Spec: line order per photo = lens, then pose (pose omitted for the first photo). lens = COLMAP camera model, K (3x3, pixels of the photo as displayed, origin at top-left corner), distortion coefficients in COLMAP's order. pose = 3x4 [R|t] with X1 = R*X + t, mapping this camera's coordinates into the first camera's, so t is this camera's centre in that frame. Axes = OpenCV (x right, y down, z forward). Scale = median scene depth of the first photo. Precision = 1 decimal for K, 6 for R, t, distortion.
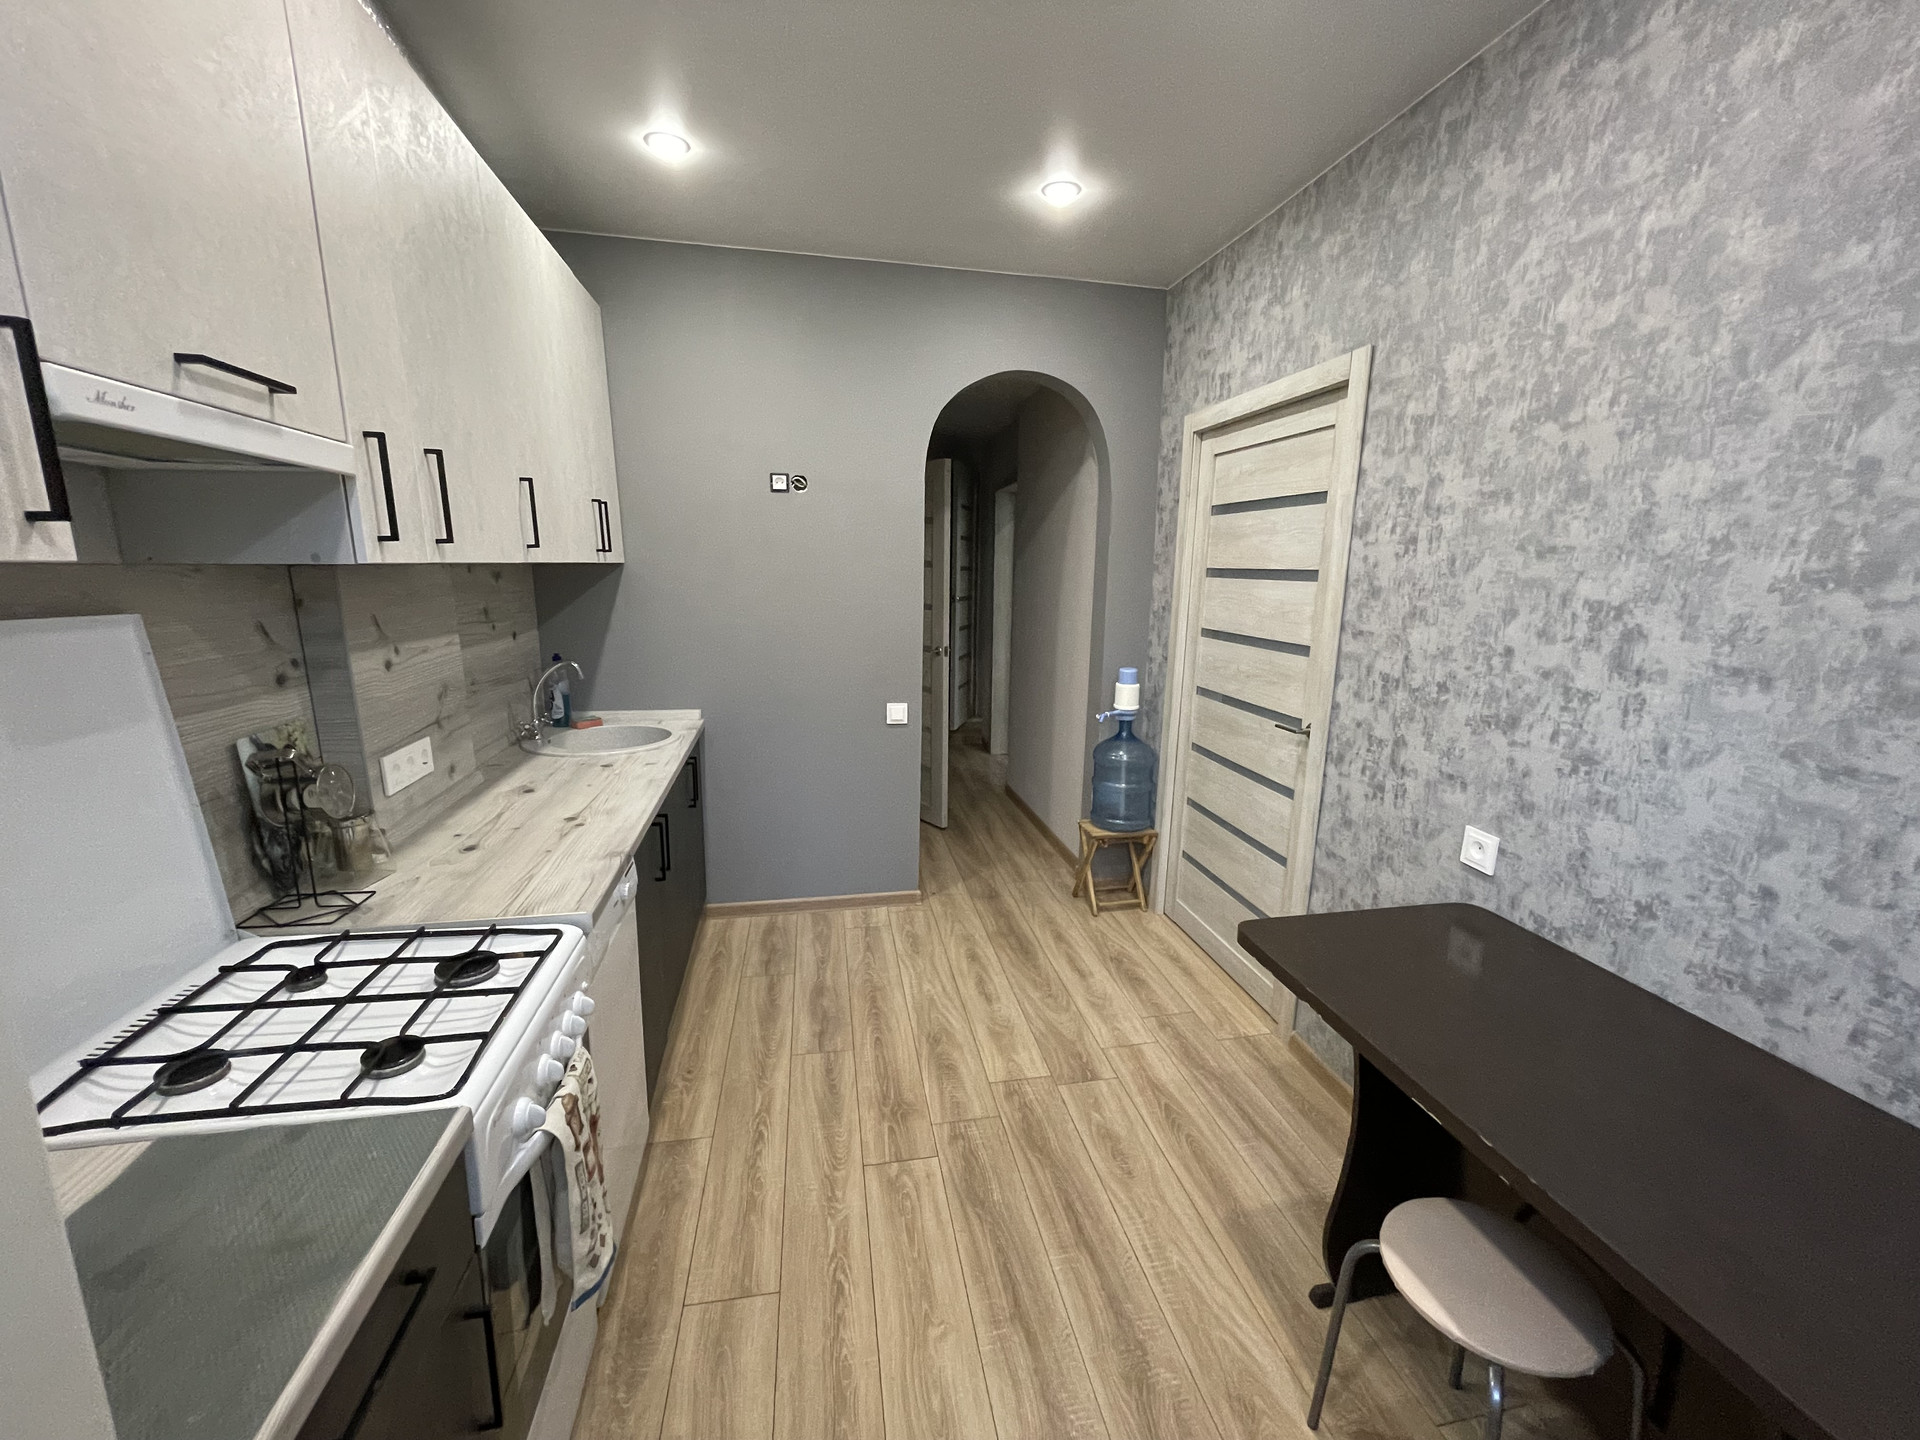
lens RADIAL K [[771.9, 0, 960.0], [0, 771.9, 720.0], [0, 0, 1]] dist [-0.003329, -0.000092]
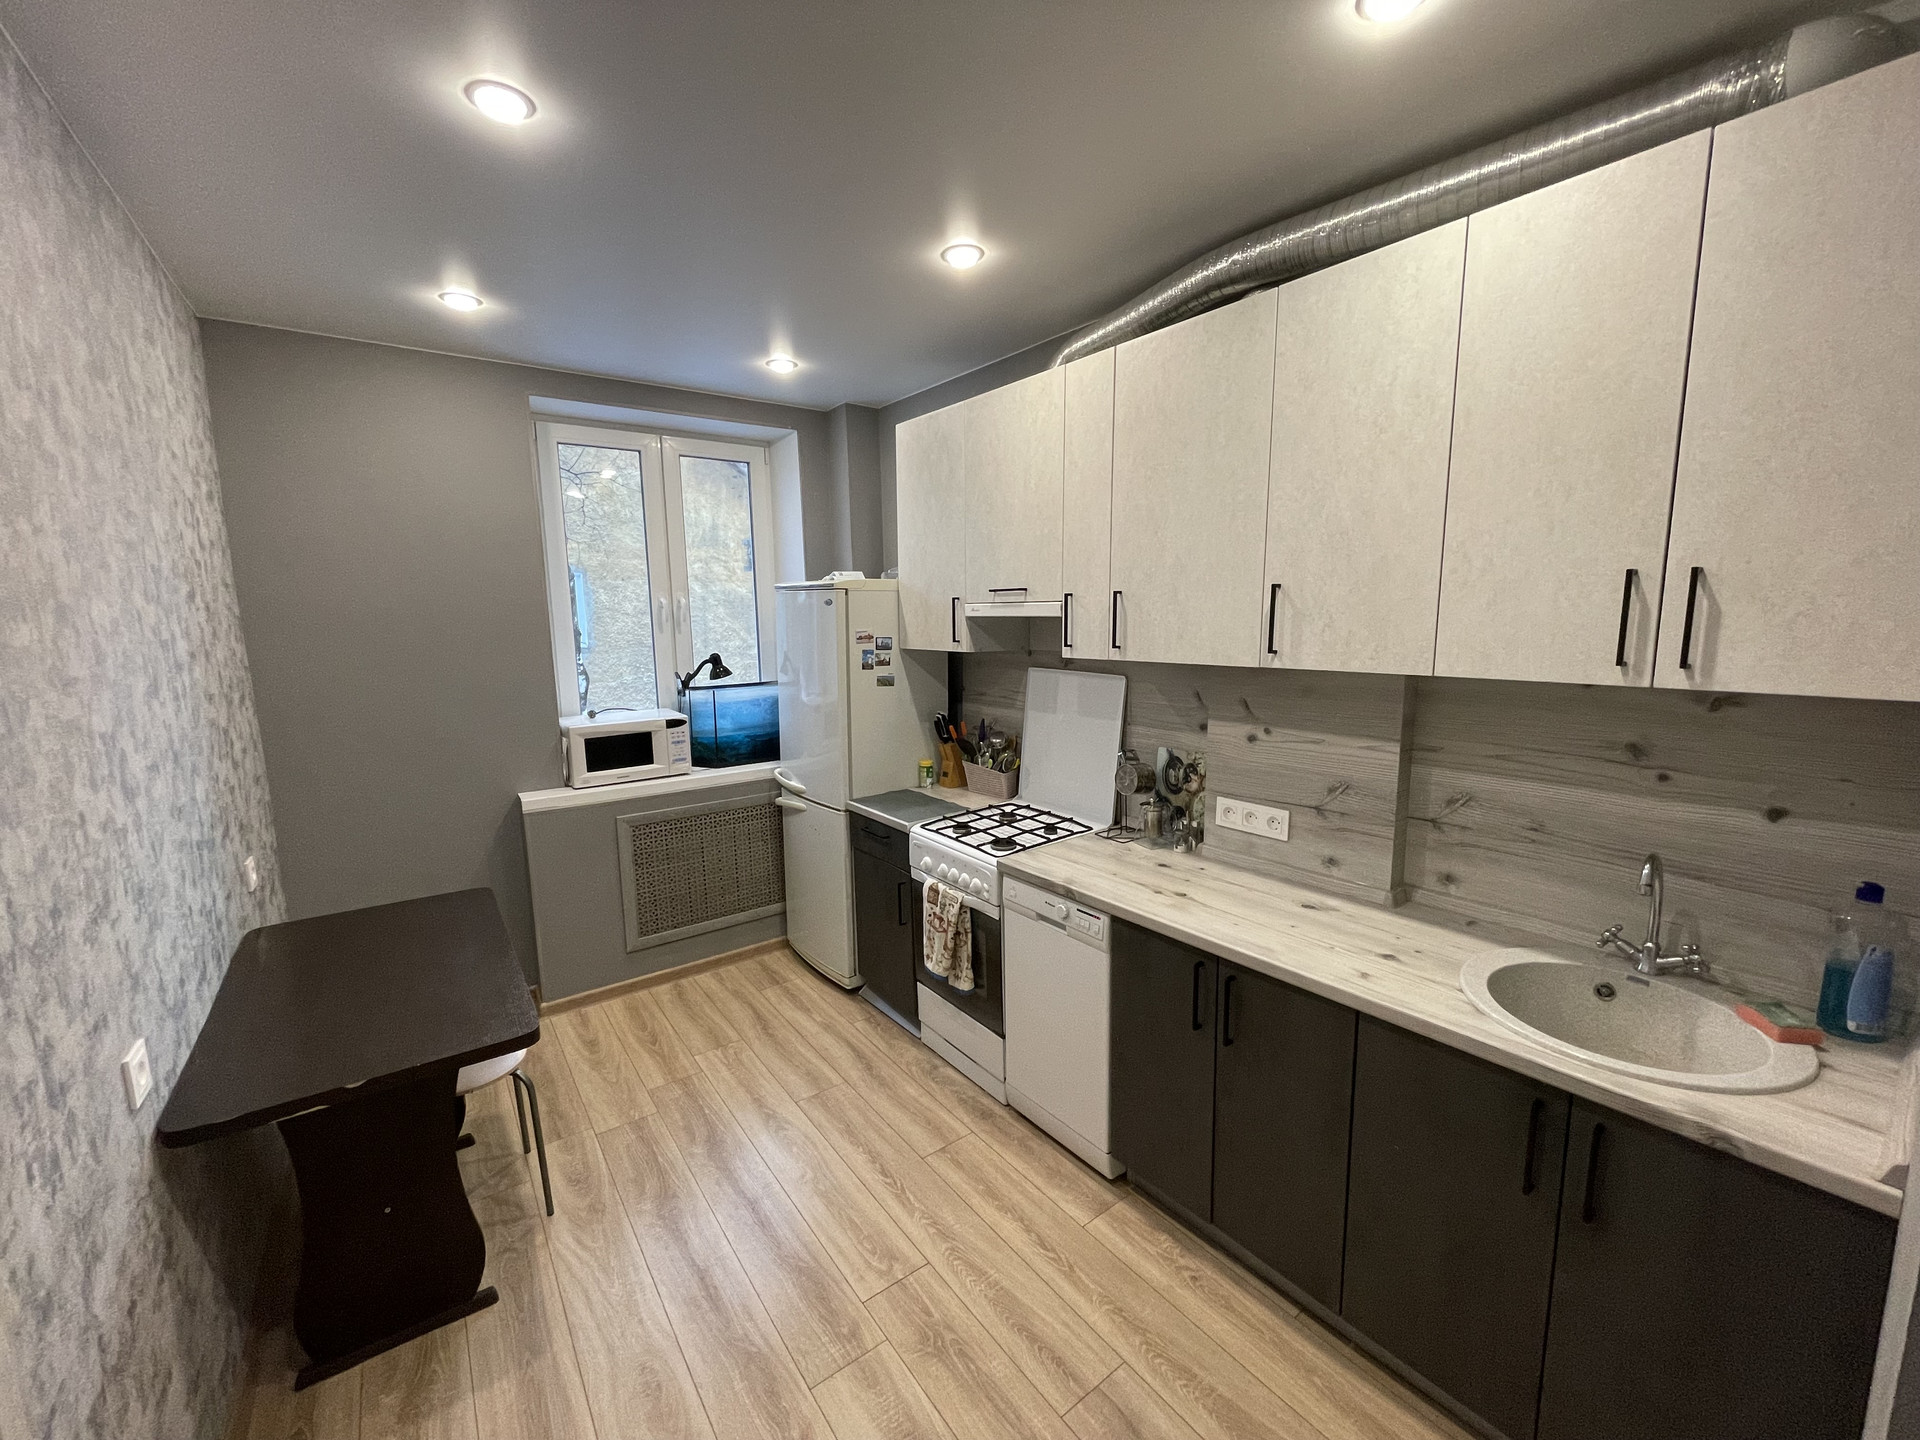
lens RADIAL K [[771.9, 0, 960.0], [0, 771.9, 720.0], [0, 0, 1]] dist [-0.003329, -0.000092]
pose [[-0.901181, 0.057632, -0.429595, 0.253297], [-0.083823, 0.949238, 0.303184, -0.442356], [0.425261, 0.309233, -0.850604, 1.838056]]
